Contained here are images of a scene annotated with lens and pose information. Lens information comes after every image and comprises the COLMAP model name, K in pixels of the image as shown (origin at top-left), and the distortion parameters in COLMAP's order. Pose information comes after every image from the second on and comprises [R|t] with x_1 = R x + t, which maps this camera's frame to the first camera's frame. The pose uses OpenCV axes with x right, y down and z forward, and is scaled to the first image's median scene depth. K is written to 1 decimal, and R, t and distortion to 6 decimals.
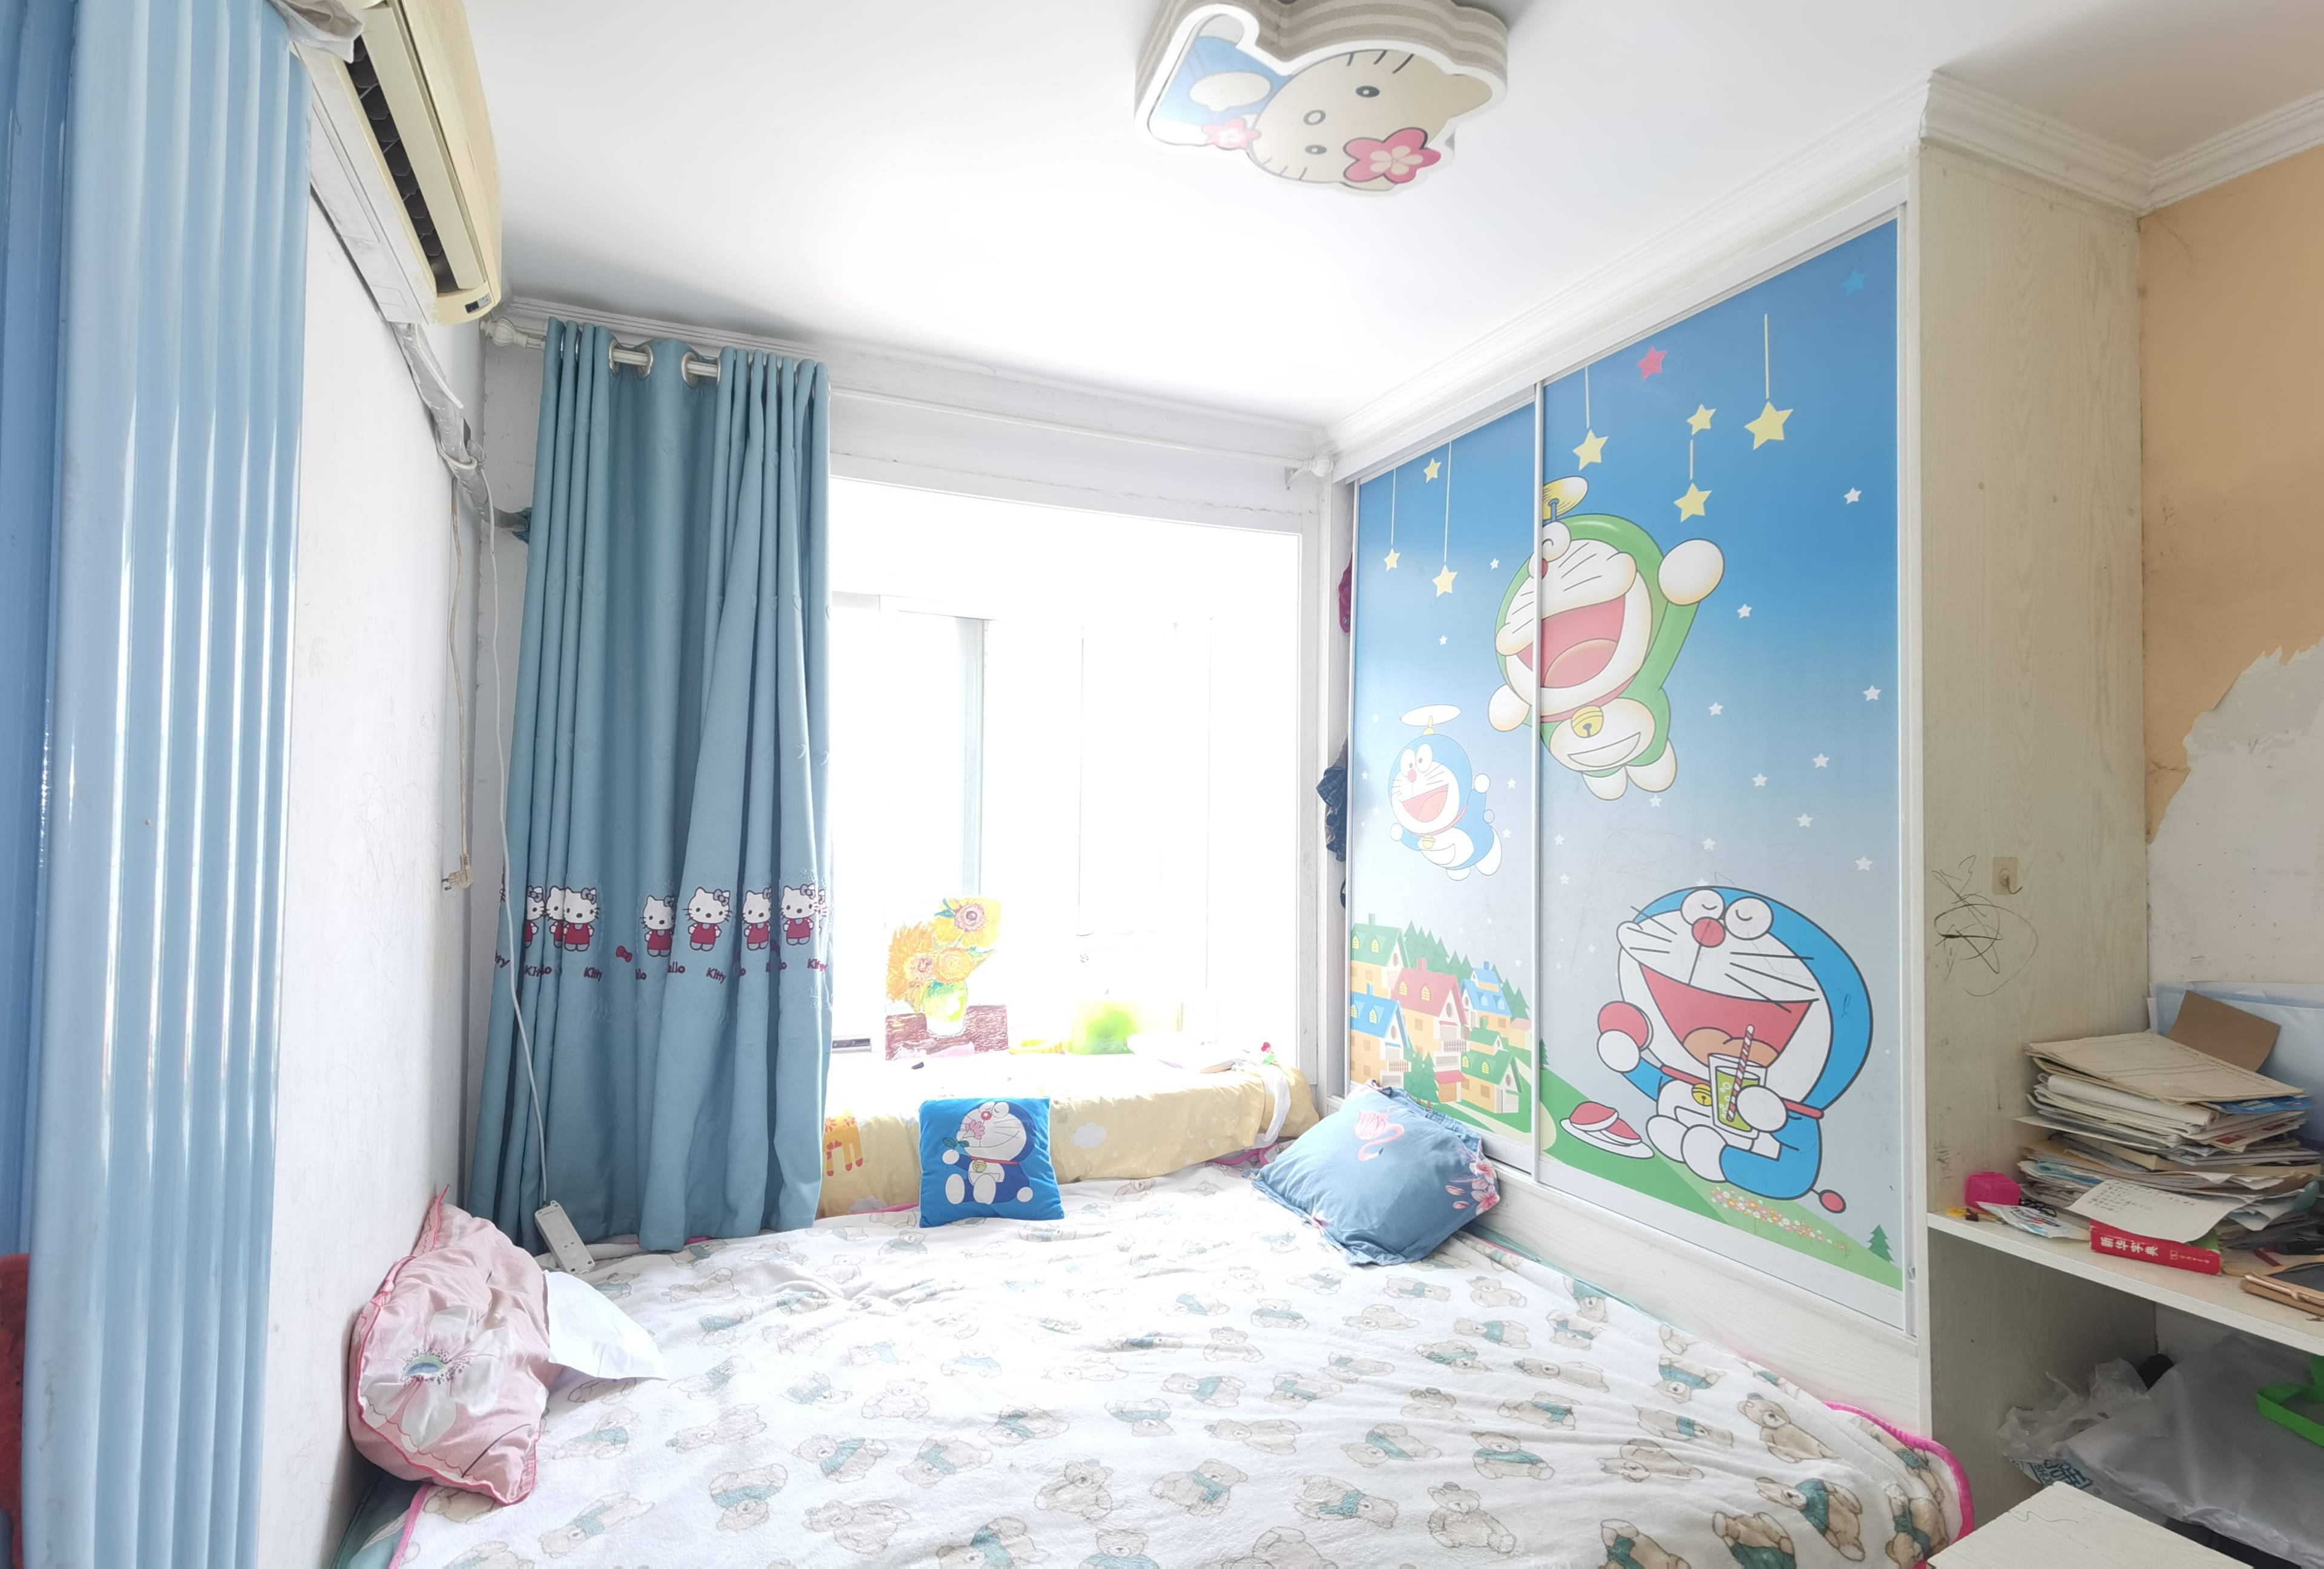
lens RADIAL K [[1197.4, 0, 1162.0], [0, 1197.4, 784.5], [0, 0, 1]] dist [-0.004607, 0.006012]
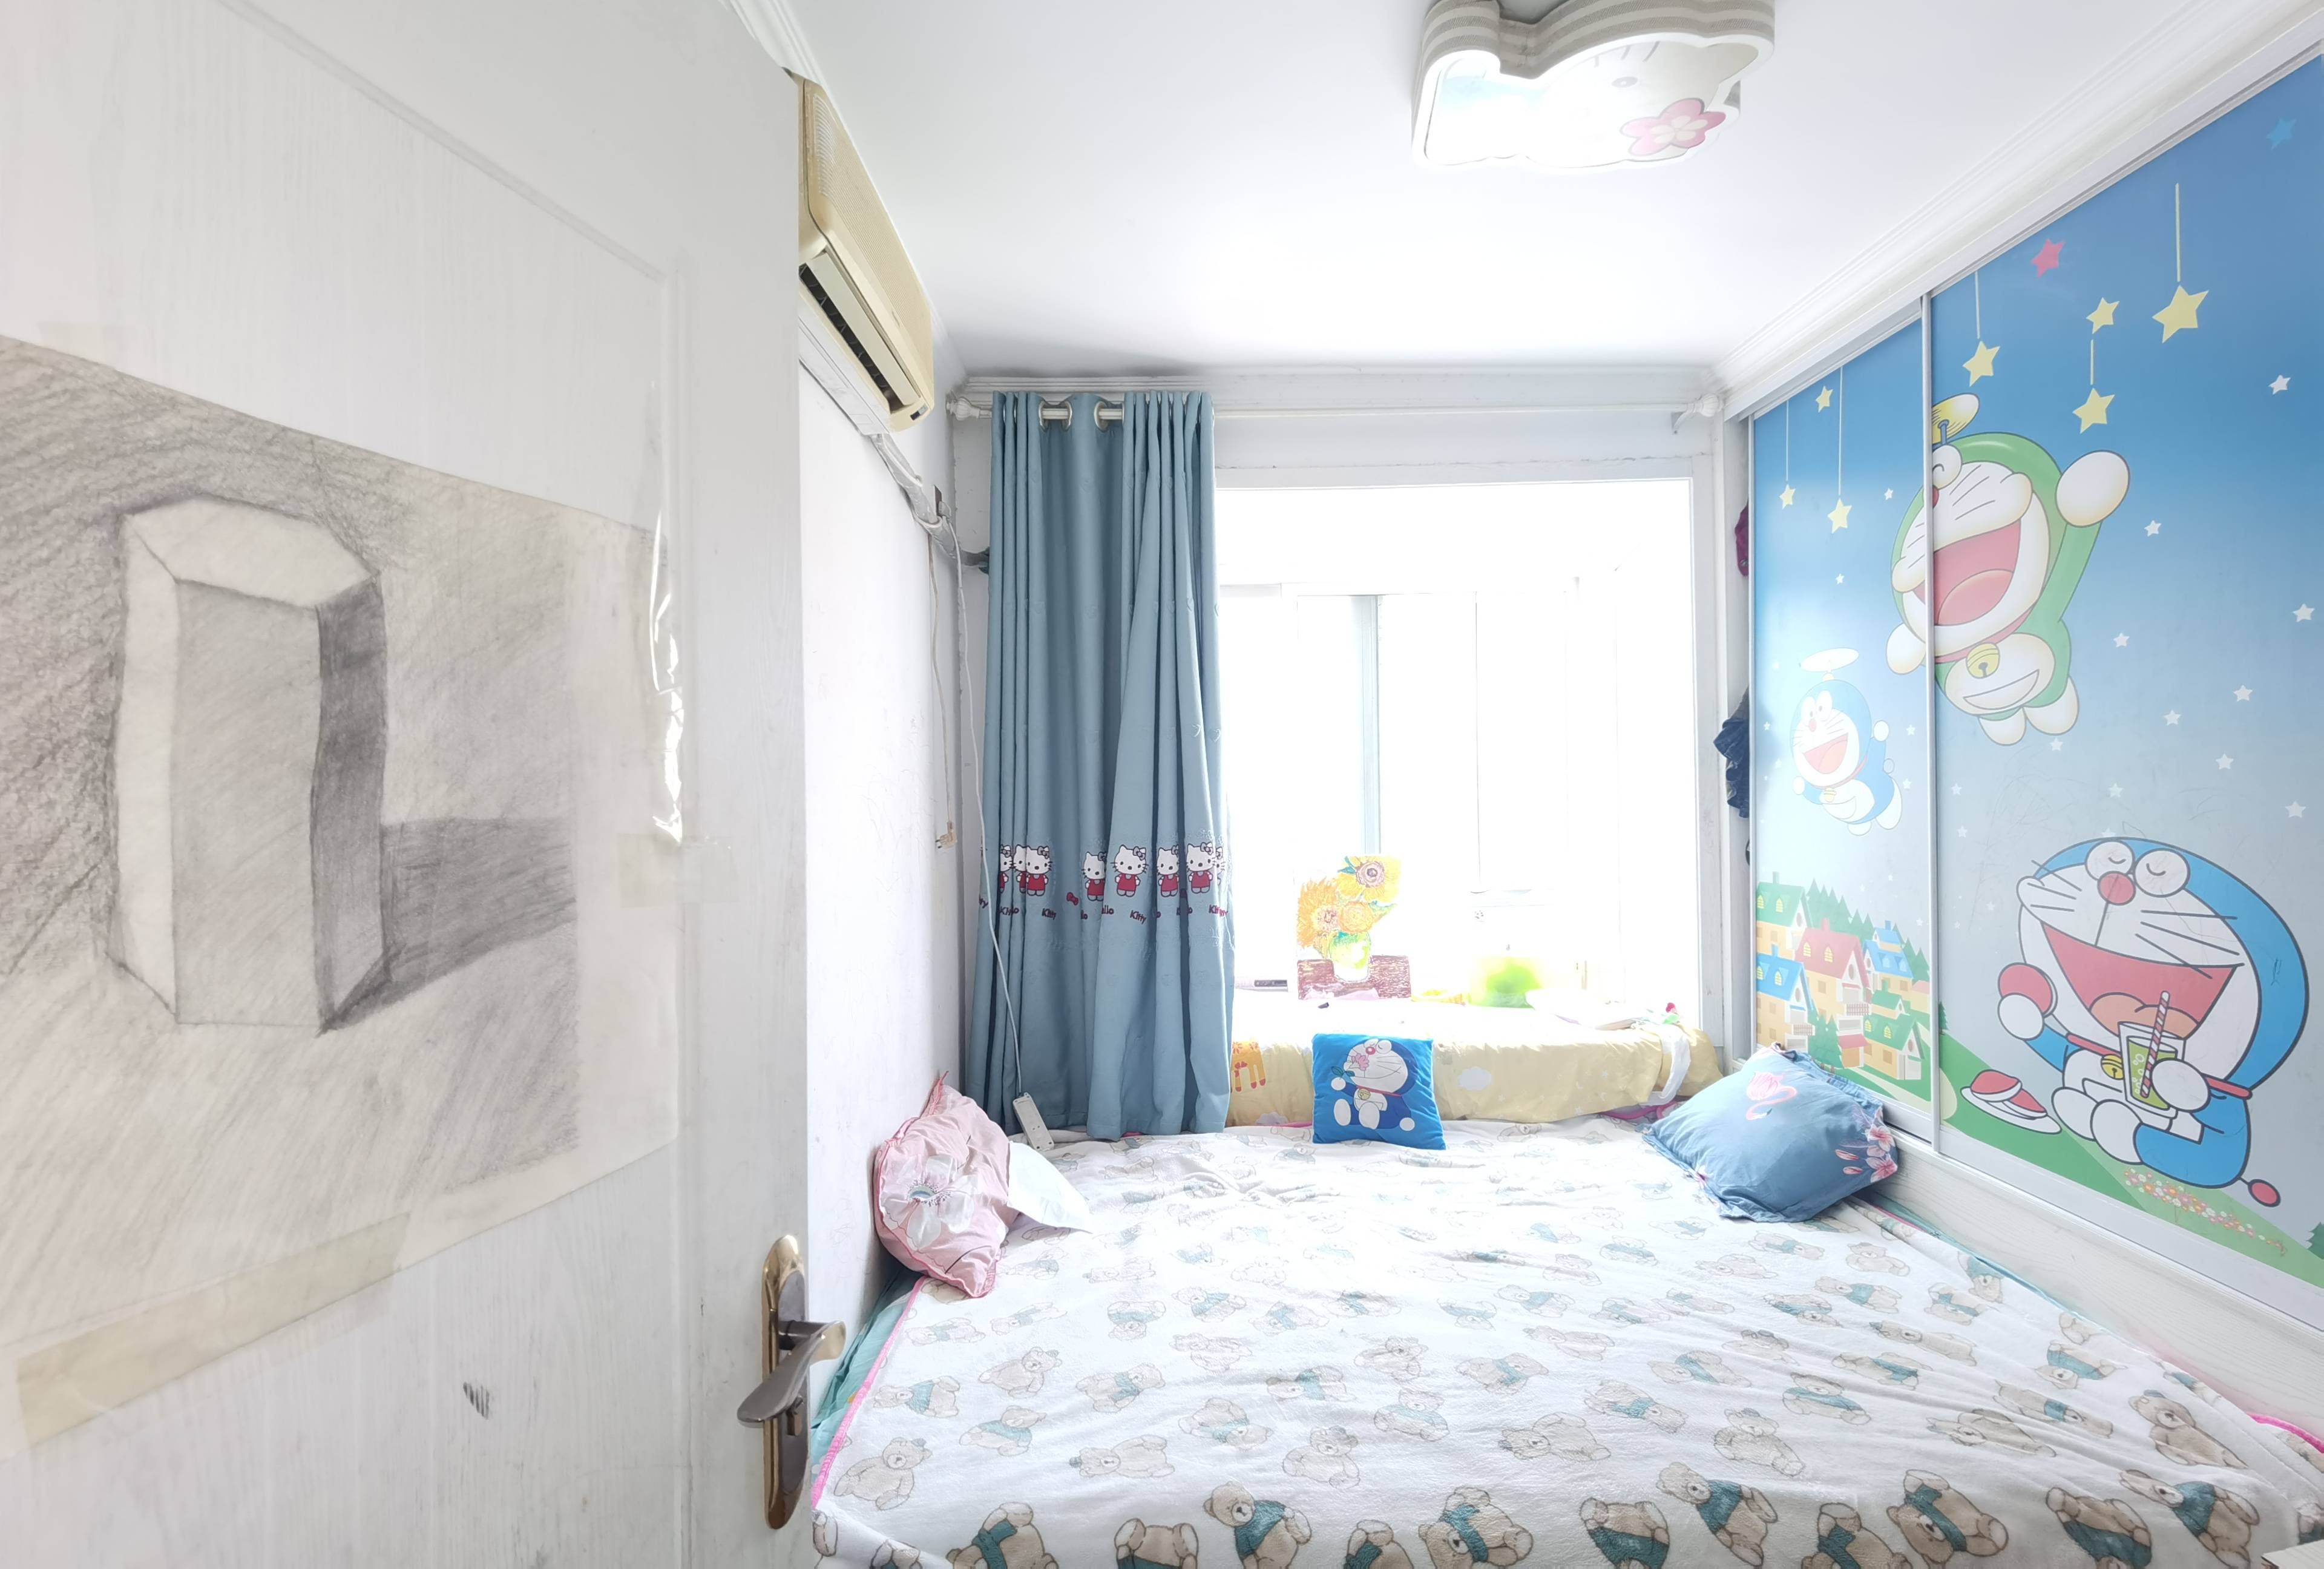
lens RADIAL K [[1197.4, 0, 1162.0], [0, 1197.4, 784.5], [0, 0, 1]] dist [-0.004607, 0.006012]
pose [[0.918222, -0.026625, -0.395170, 0.149566], [0.038911, 0.998976, 0.023107, -0.003673], [0.394150, -0.036593, 0.918317, -0.106869]]
